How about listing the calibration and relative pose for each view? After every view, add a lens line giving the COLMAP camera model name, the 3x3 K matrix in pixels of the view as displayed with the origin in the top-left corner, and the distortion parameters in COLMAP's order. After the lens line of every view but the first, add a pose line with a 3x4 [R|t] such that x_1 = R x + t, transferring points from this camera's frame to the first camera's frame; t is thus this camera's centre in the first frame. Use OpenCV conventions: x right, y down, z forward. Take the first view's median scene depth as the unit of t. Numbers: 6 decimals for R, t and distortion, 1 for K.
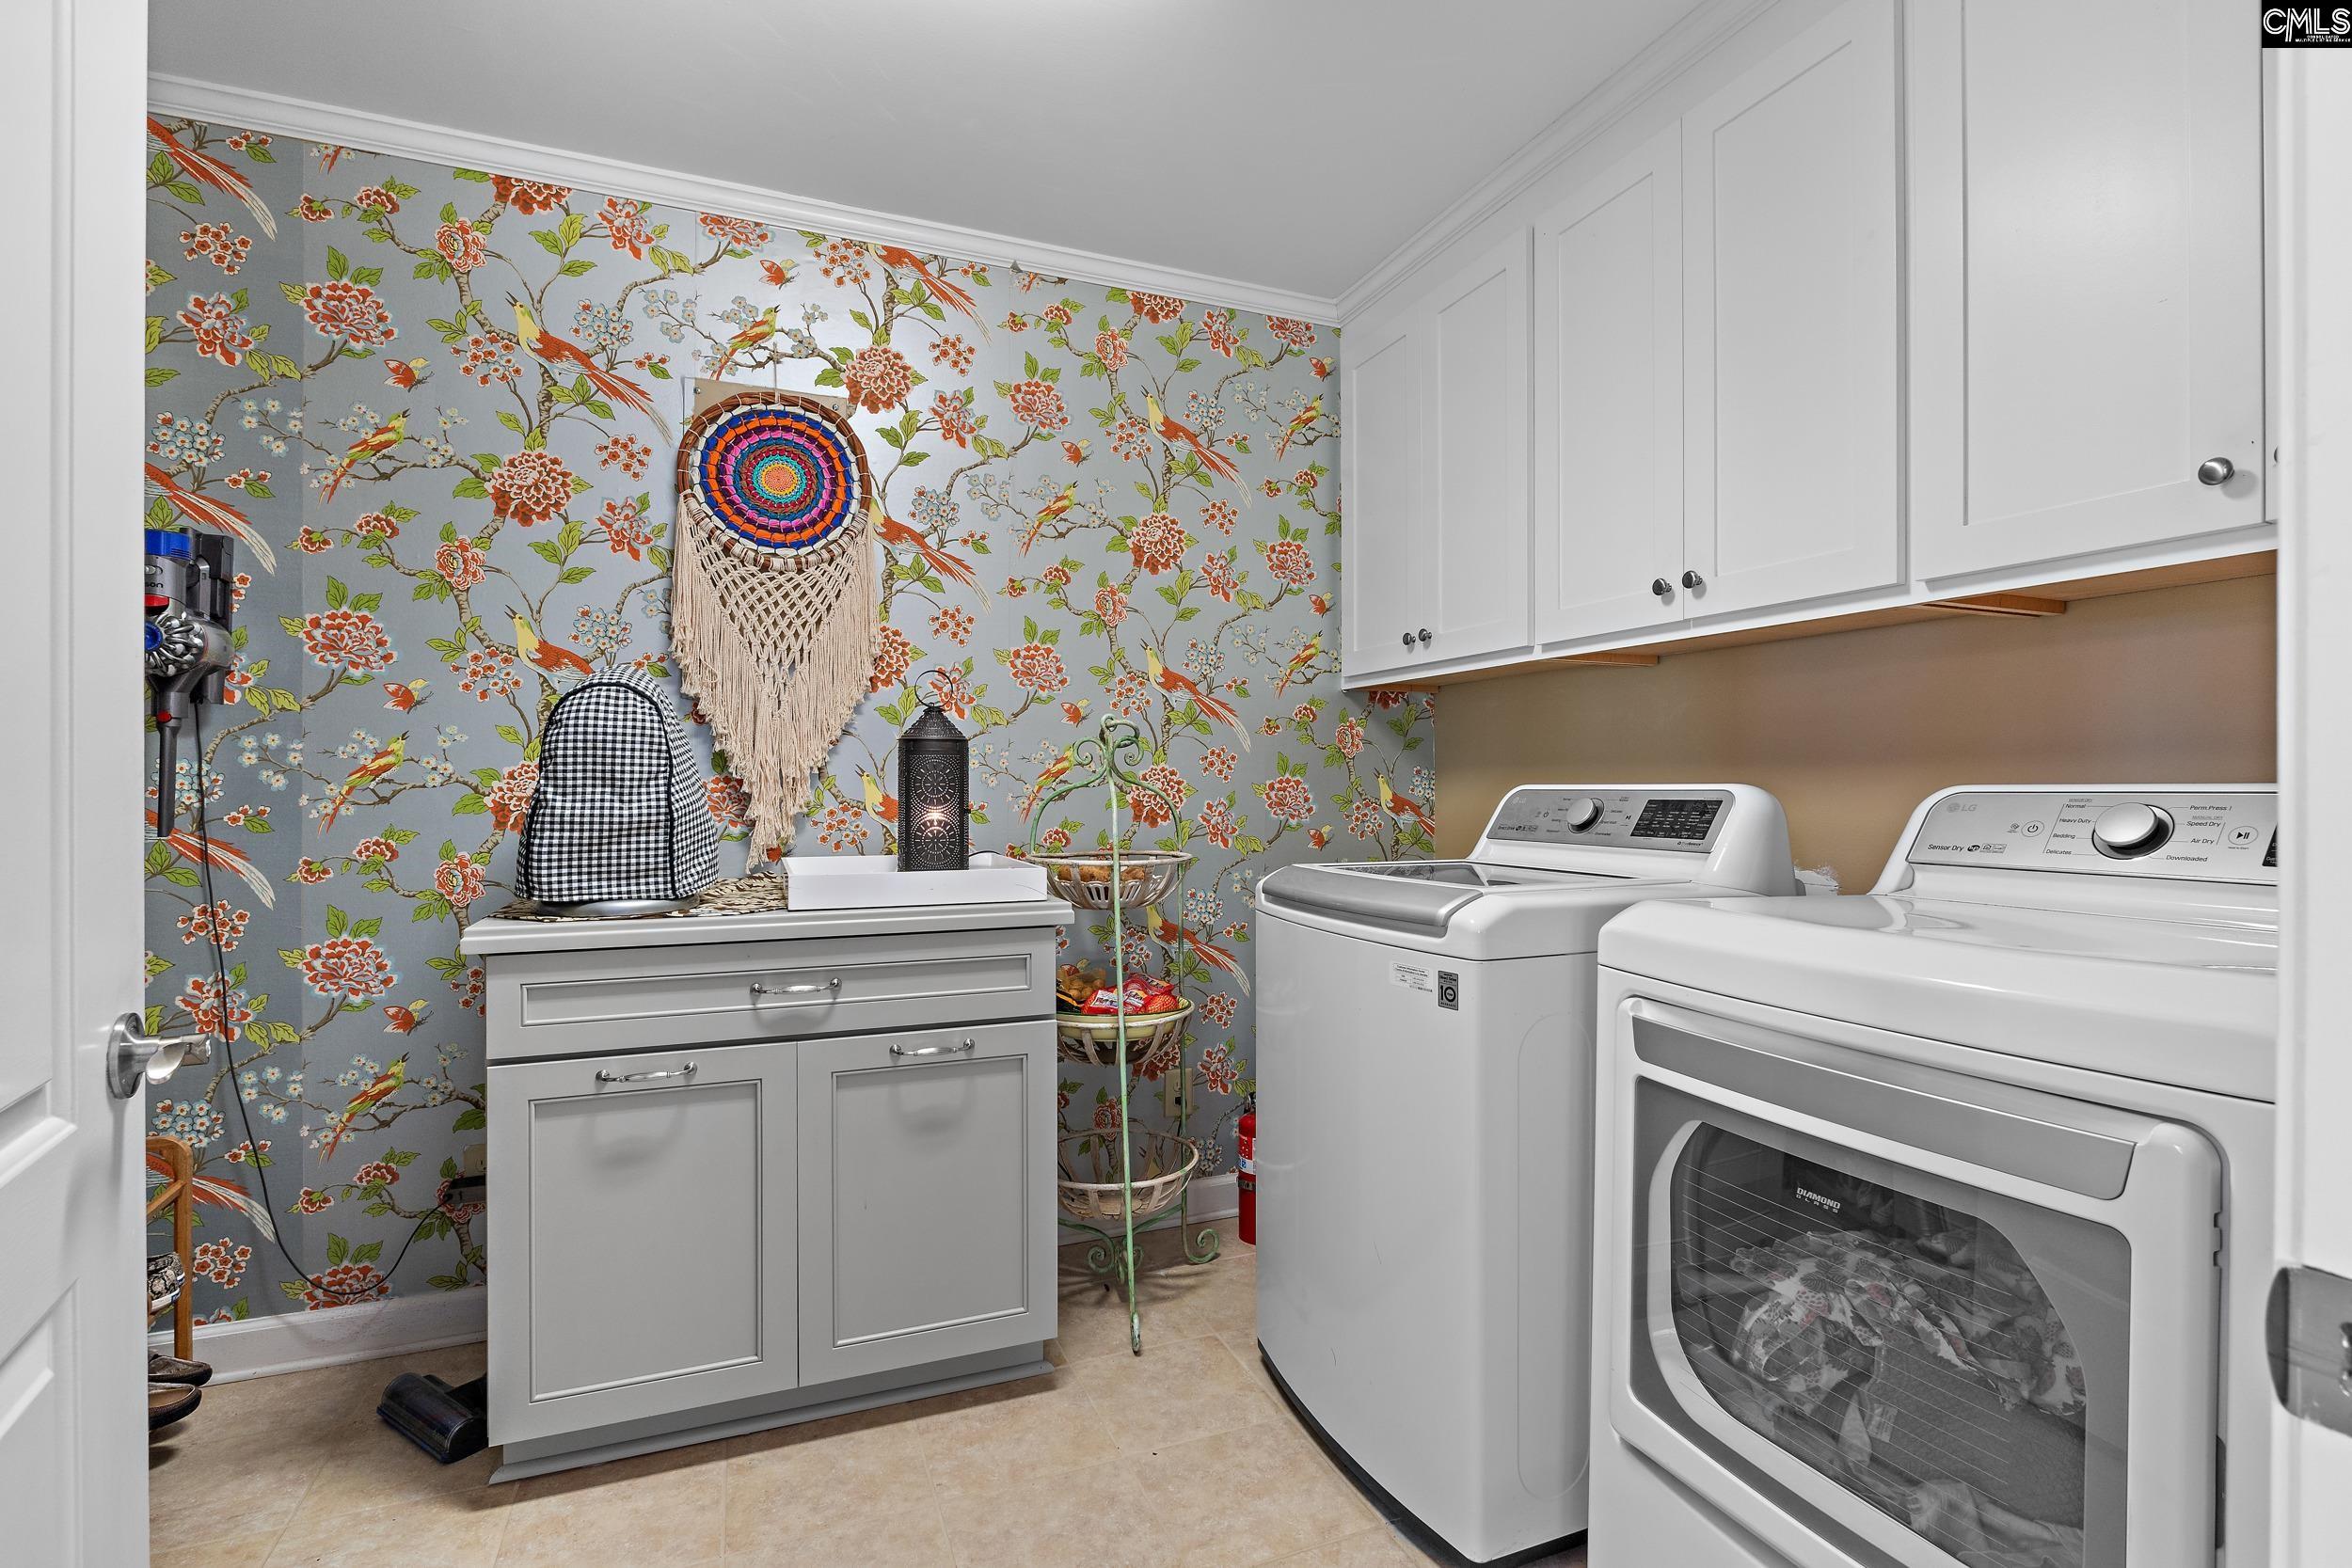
lens RADIAL K [[1086.7, 0, 1171.6], [0, 1086.7, 778.2], [0, 0, 1]] dist [-0.004233, -0.000215]
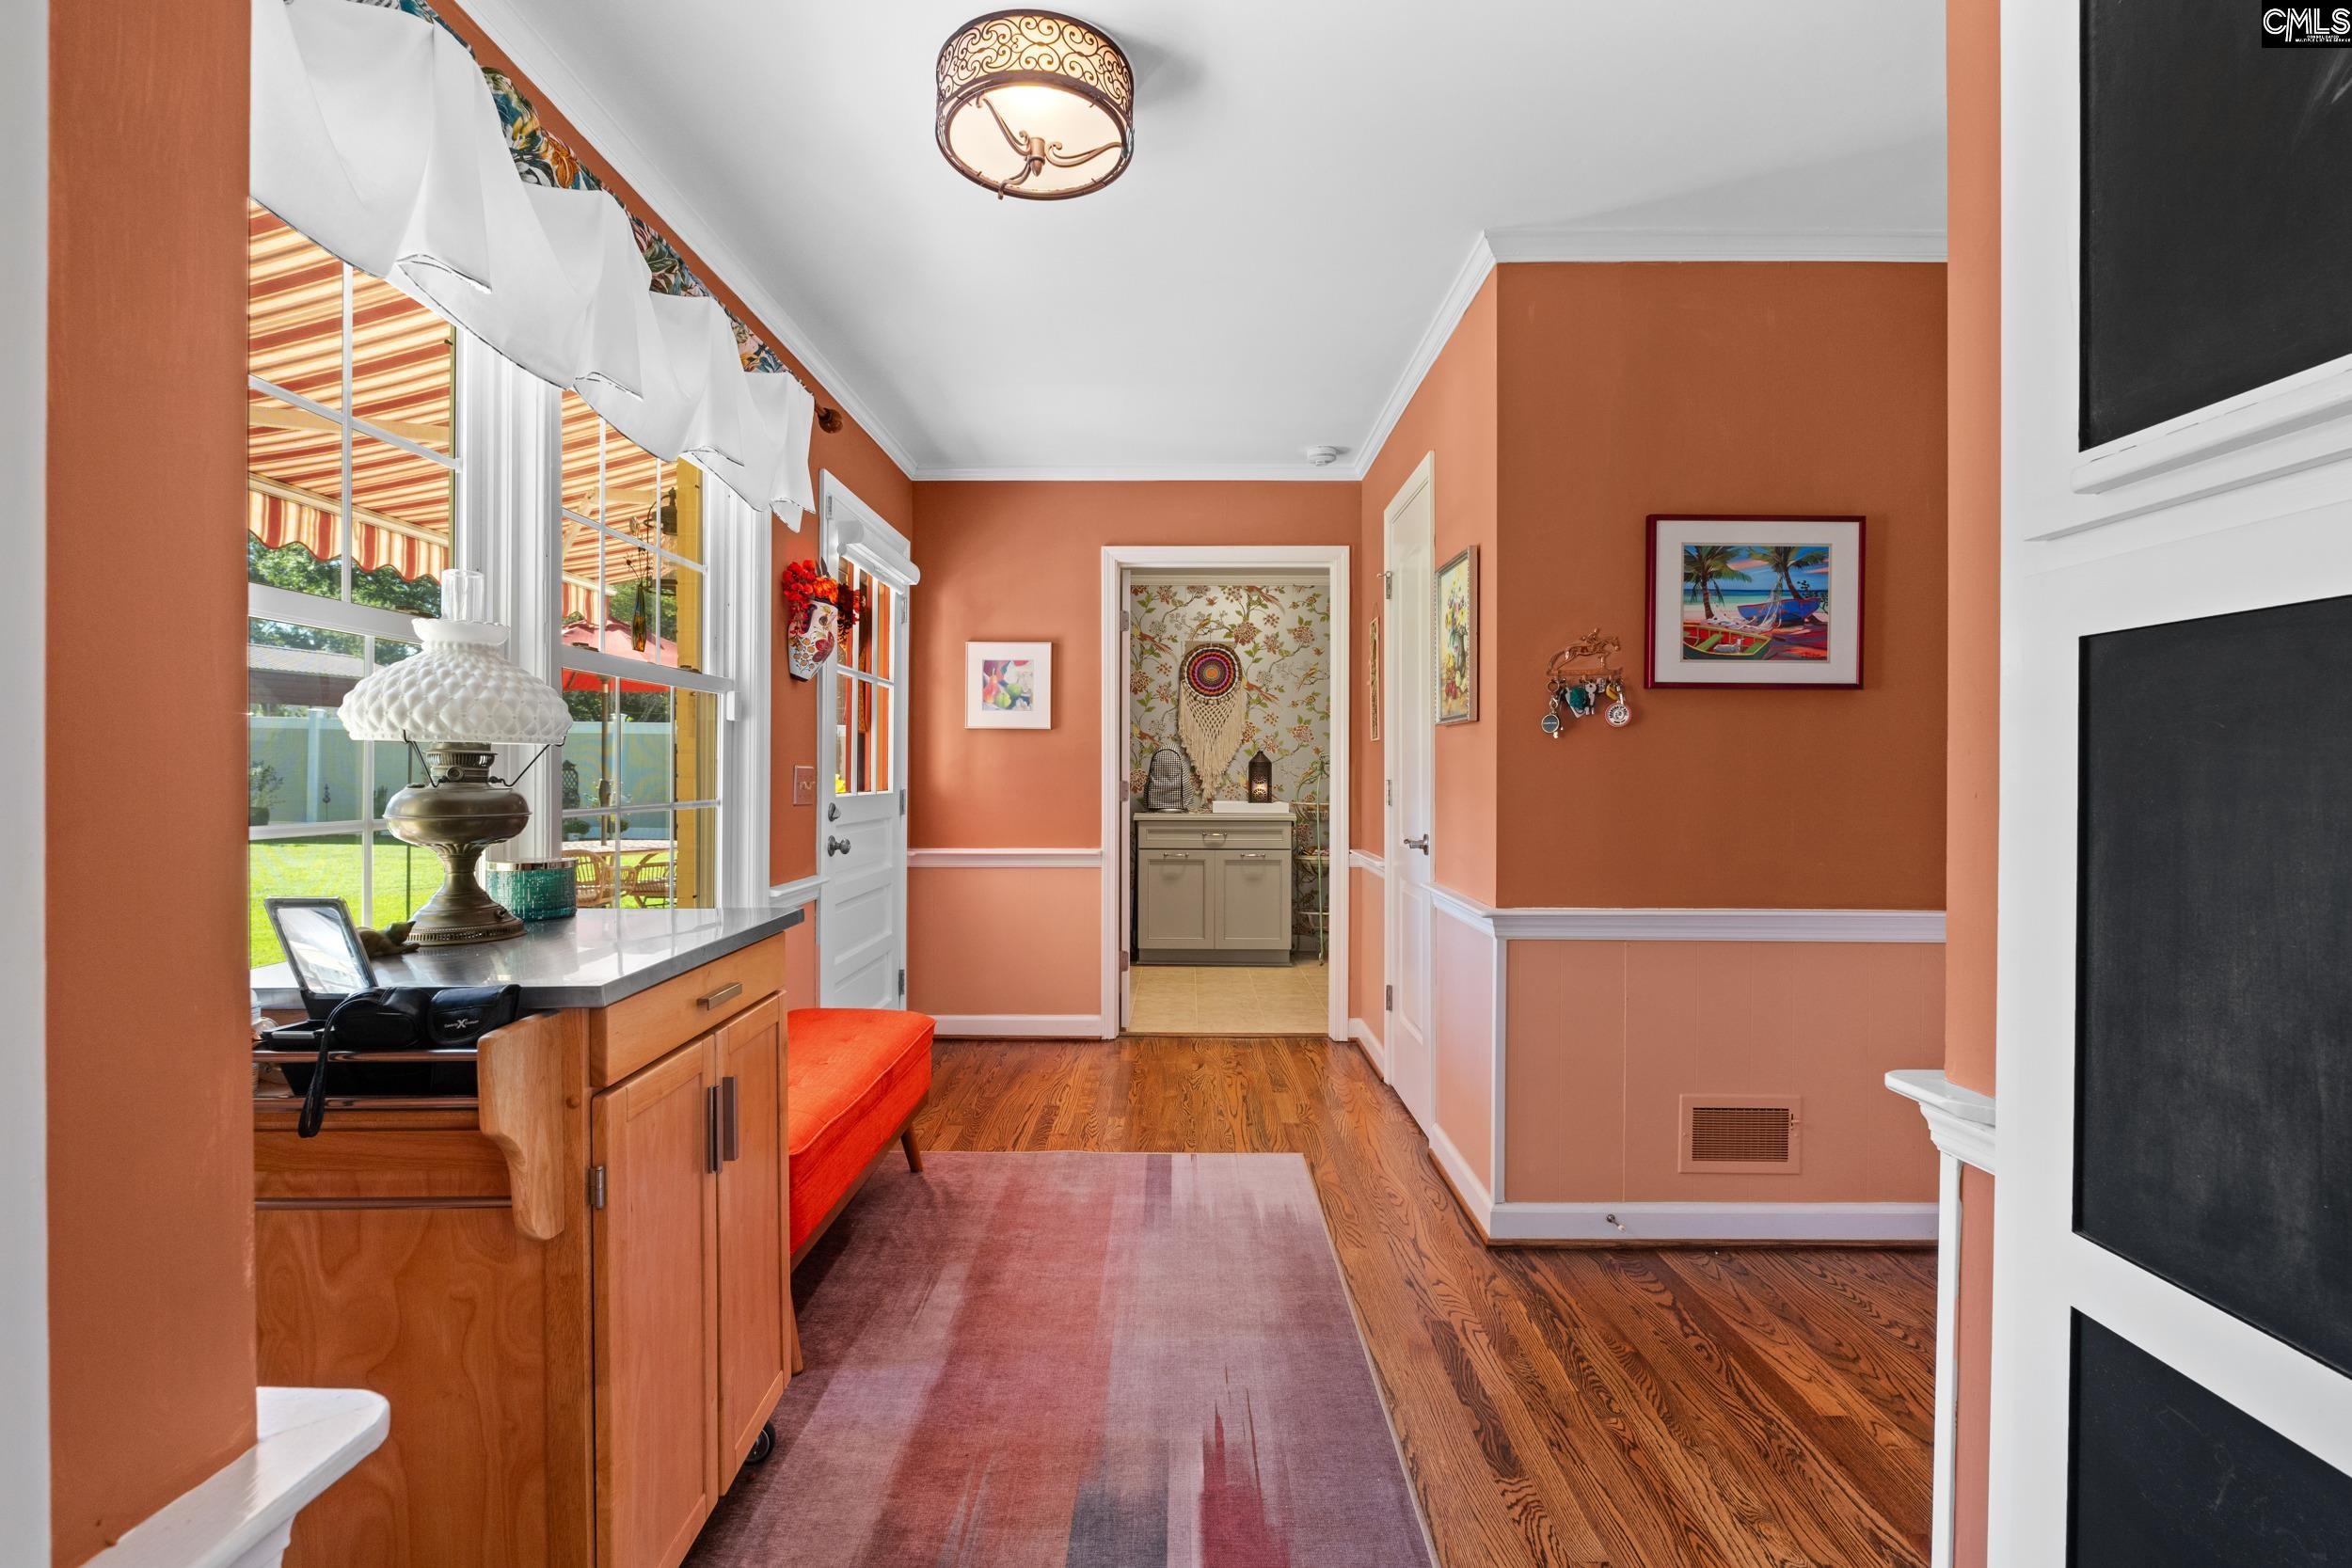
lens RADIAL K [[1086.7, 0, 1171.6], [0, 1086.7, 778.2], [0, 0, 1]] dist [-0.004233, -0.000215]
pose [[0.922916, 0.005142, -0.384966, 0.669732], [-0.003094, 0.999978, 0.005937, -0.008017], [0.384988, -0.004288, 0.922912, -1.750736]]
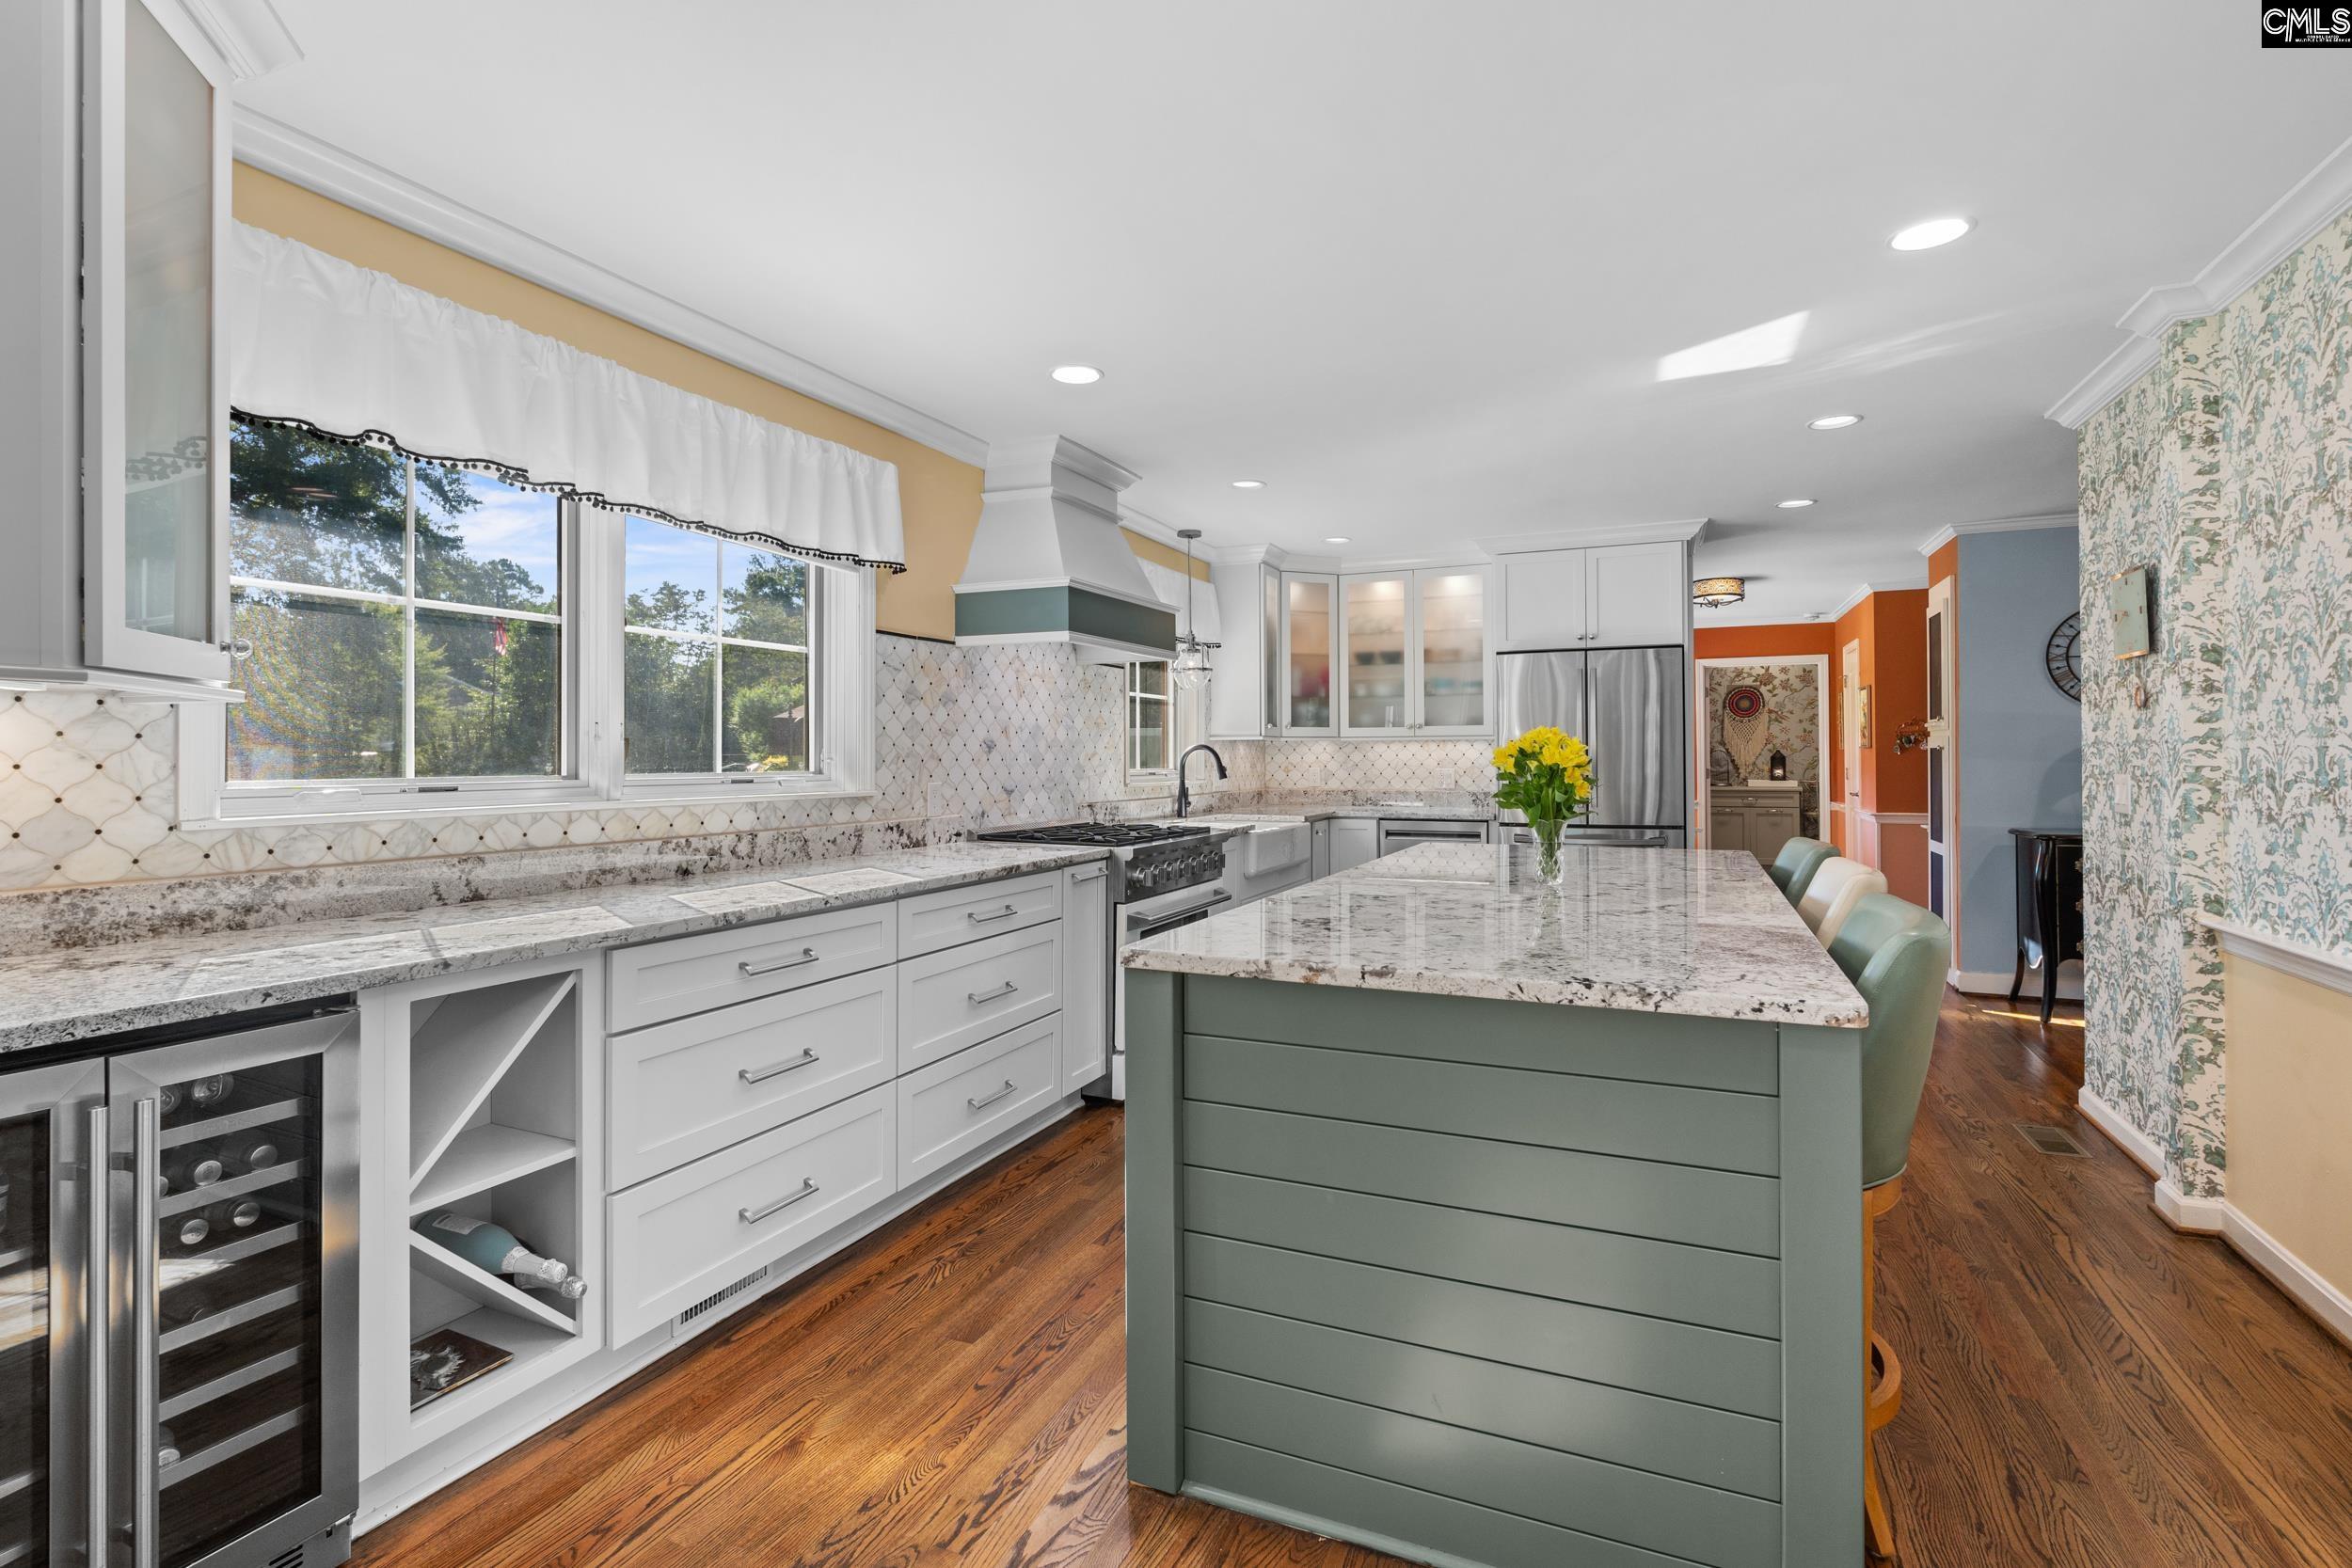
lens RADIAL K [[1097.1, 0, 1178.4], [0, 1097.1, 749.9], [0, 0, 1]] dist [-0.003412, -0.000137]
pose [[0.691874, -0.007391, -0.721980, 1.452108], [0.004463, 0.999972, -0.005960, -0.047025], [0.722004, 0.000902, 0.691888, -4.299972]]
